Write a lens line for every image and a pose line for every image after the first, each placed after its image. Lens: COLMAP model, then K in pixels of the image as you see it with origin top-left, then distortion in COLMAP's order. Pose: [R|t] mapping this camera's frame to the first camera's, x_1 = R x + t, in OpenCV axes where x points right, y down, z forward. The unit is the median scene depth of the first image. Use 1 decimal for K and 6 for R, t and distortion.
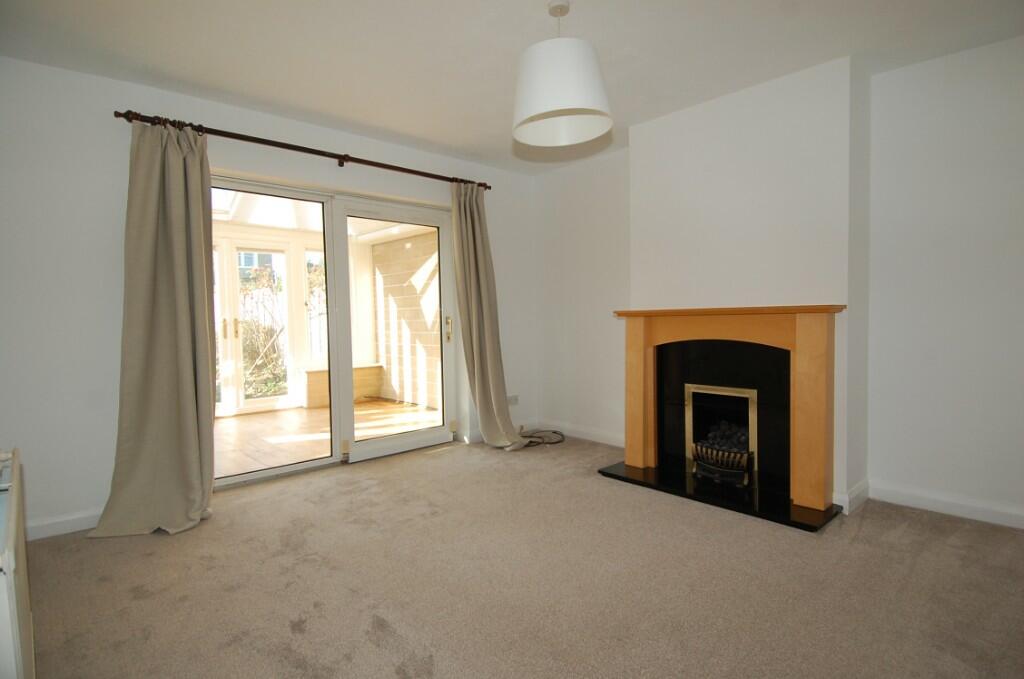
lens RADIAL K [[539.4, 0, 512.0], [0, 539.4, 339.5], [0, 0, 1]] dist [0.043473, -0.053961]
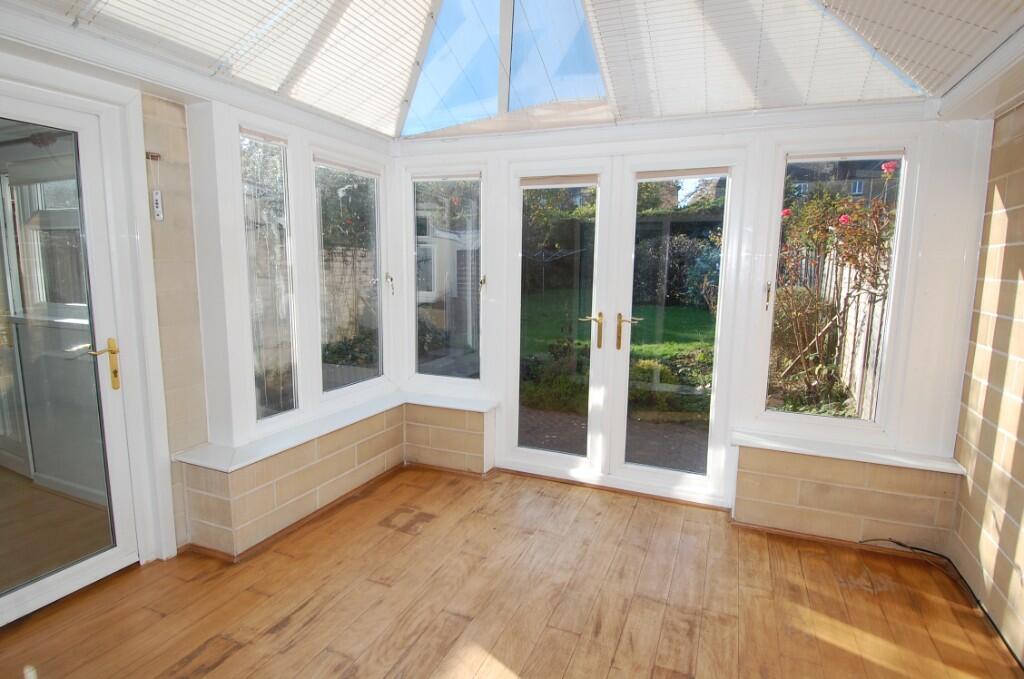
lens RADIAL K [[539.4, 0, 512.0], [0, 539.4, 339.5], [0, 0, 1]] dist [0.043473, -0.053961]
pose [[0.419453, 0.145535, -0.896035, -0.065868], [-0.056409, 0.989336, 0.134283, -0.067849], [0.906023, -0.005781, 0.423190, 0.594233]]
